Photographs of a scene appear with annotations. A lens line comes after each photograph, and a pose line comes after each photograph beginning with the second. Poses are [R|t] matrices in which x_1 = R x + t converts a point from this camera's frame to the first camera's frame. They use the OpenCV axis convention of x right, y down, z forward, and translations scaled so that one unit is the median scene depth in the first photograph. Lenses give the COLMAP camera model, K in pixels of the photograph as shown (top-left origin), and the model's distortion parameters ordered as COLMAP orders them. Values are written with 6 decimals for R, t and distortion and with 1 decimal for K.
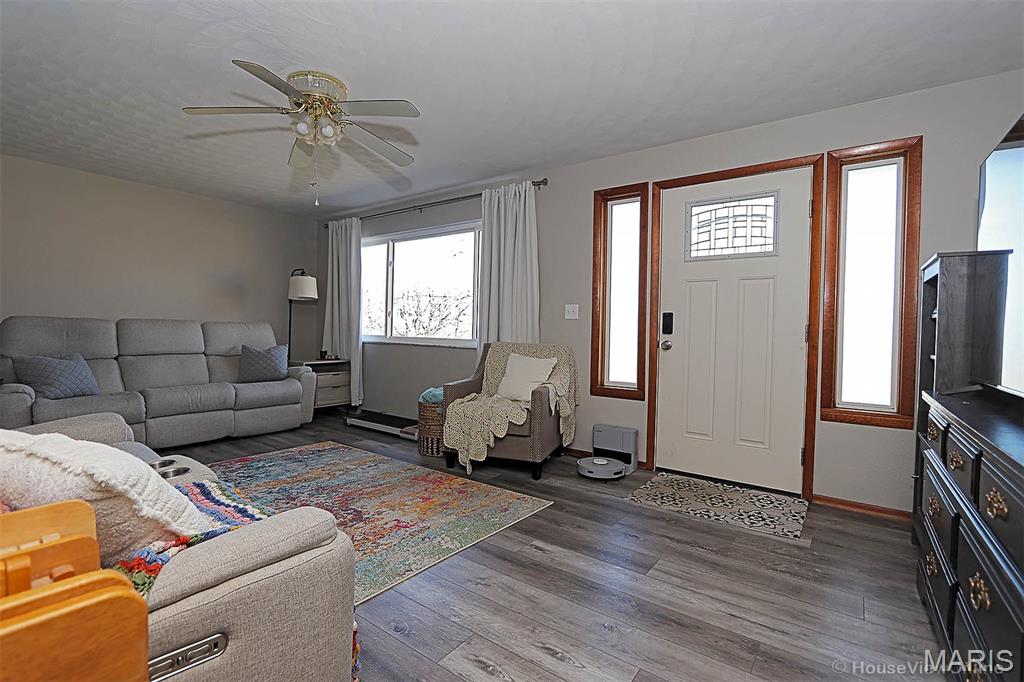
lens RADIAL K [[472.0, 0, 505.3], [0, 472.0, 336.9], [0, 0, 1]] dist [-0.014439, 0.001886]
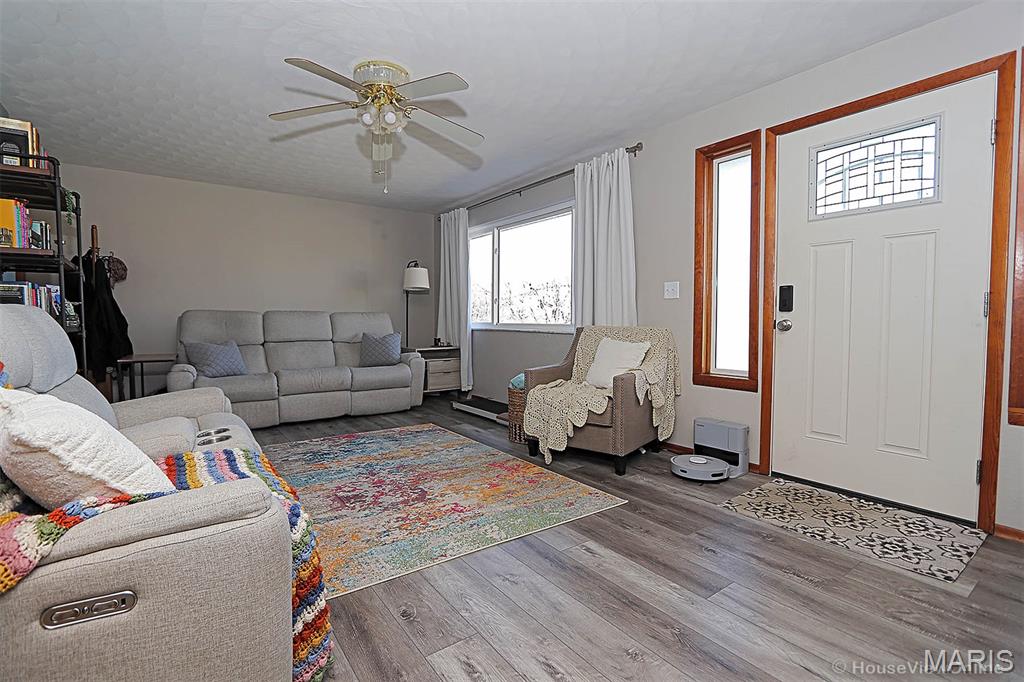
lens RADIAL K [[472.0, 0, 505.3], [0, 472.0, 336.9], [0, 0, 1]] dist [-0.014439, 0.001886]
pose [[0.953268, -0.007640, -0.302029, 0.133374], [0.013637, 0.999749, 0.017752, 0.017707], [0.301818, -0.021041, 0.953133, 0.074568]]
